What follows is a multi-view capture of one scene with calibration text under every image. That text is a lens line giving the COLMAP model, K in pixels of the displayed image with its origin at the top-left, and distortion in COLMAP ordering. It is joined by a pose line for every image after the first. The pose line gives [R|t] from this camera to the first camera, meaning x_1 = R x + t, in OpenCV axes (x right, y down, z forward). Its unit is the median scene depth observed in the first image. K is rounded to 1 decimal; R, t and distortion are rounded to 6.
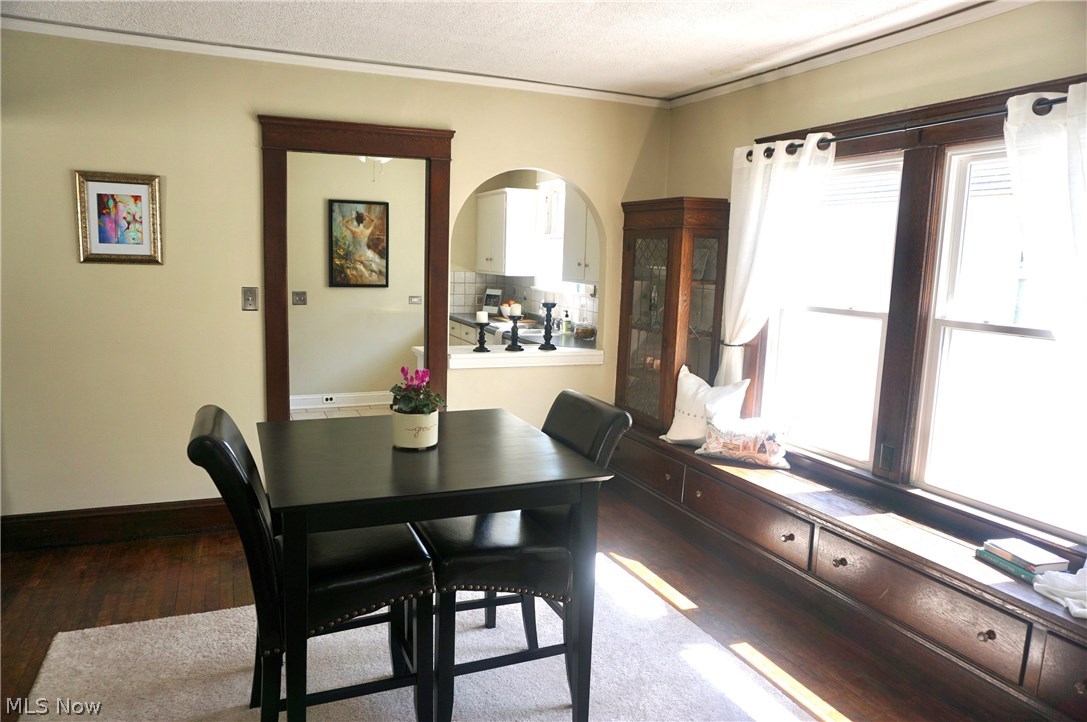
lens RADIAL K [[726.5, 0, 543.7], [0, 726.5, 358.8], [0, 0, 1]] dist [-0.028364, 0.004493]
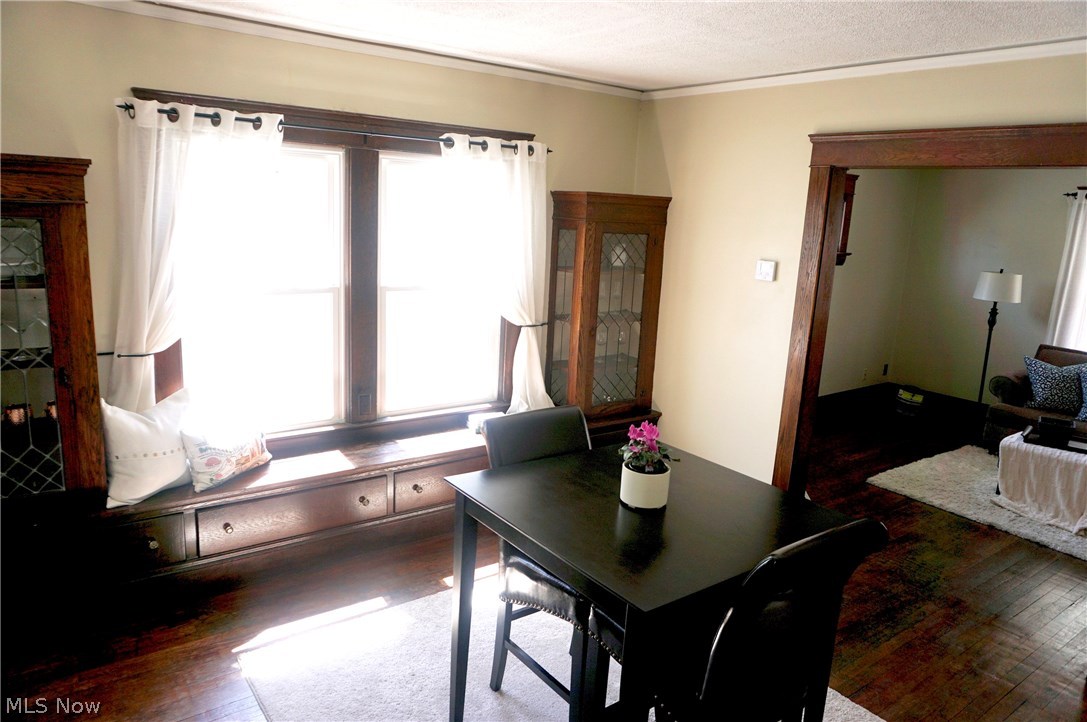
lens RADIAL K [[726.5, 0, 544.3], [0, 726.5, 361.7], [0, 0, 1]] dist [-0.028364, 0.004493]
pose [[-0.201130, -0.237591, 0.950314, -0.689298], [0.090939, 0.961421, 0.259614, -0.210483], [-0.975334, 0.138637, -0.171764, 0.858002]]
